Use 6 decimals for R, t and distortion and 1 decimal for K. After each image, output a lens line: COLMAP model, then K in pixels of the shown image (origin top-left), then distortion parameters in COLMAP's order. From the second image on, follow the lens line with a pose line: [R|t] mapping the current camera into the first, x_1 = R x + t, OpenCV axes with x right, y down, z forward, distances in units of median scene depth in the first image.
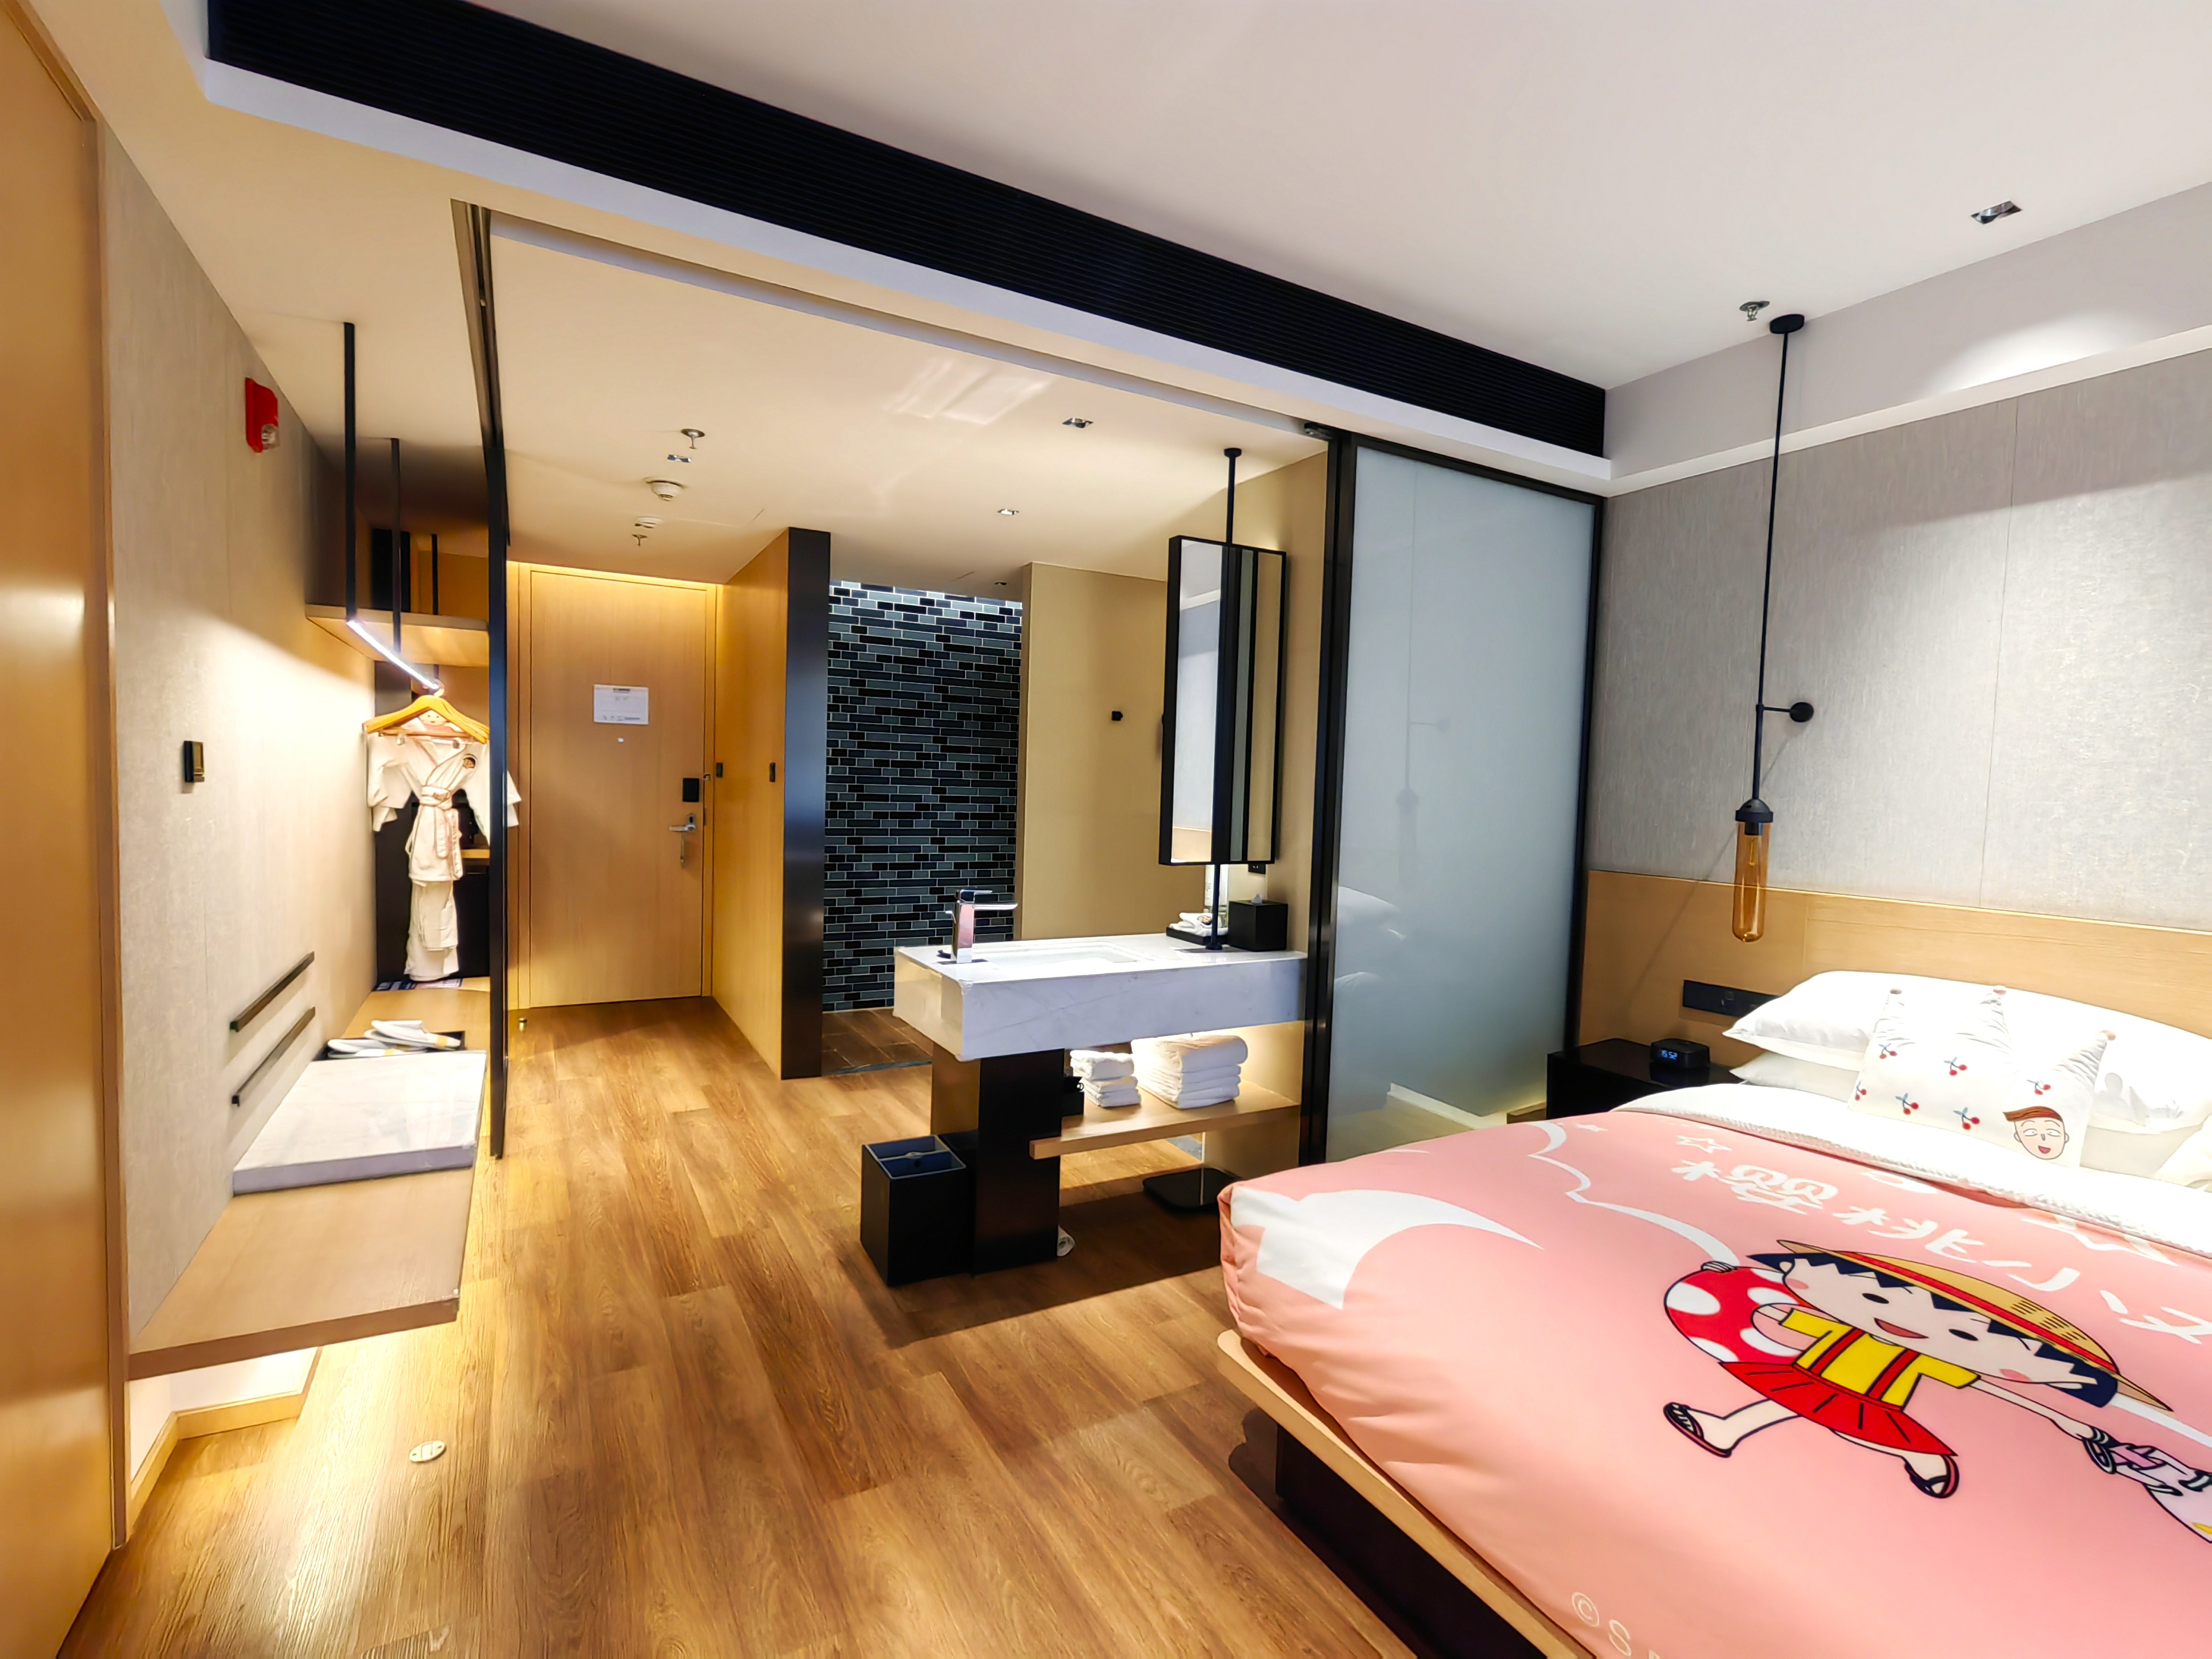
lens RADIAL K [[976.6, 0, 1101.4], [0, 976.6, 835.4], [0, 0, 1]] dist [-0.003999, -0.000087]
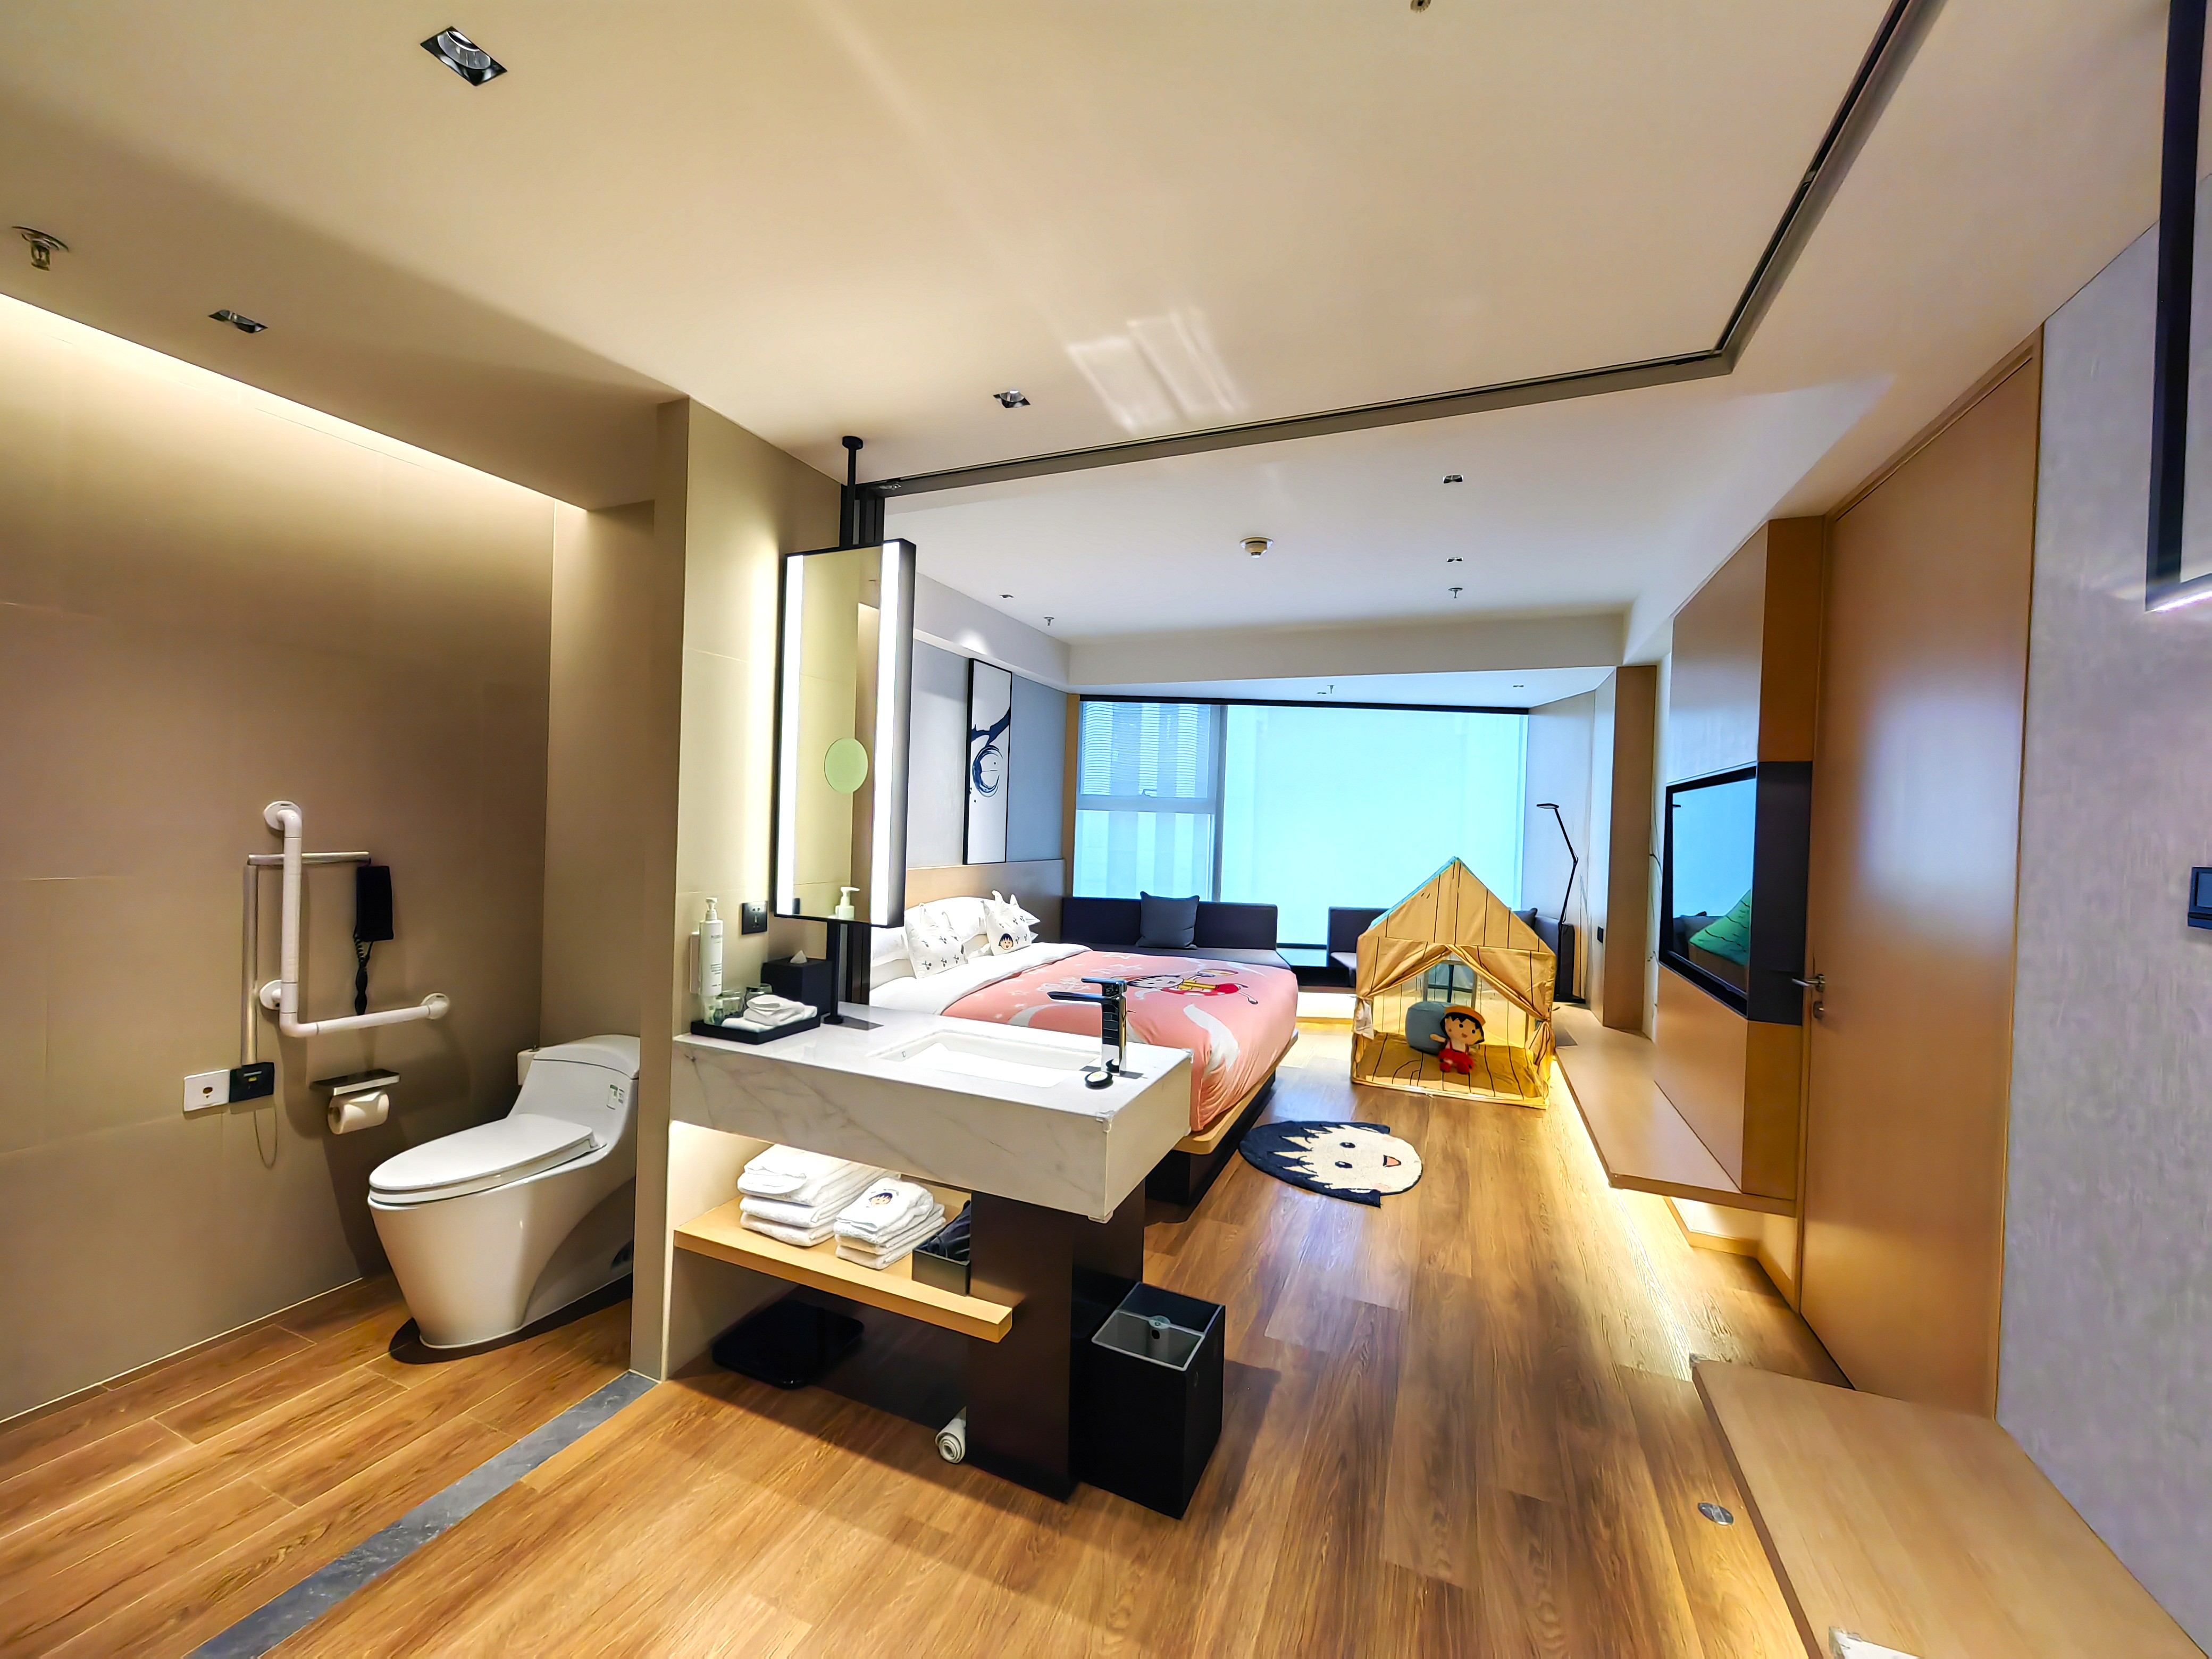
lens RADIAL K [[868.3, 0, 1094.9], [0, 868.3, 830.8], [0, 0, 1]] dist [0.002168, 0.000193]
pose [[-0.598294, -0.057611, 0.799203, -0.762429], [-0.005158, 0.997668, 0.068055, -0.124692], [-0.801260, 0.036594, -0.597196, 1.583268]]
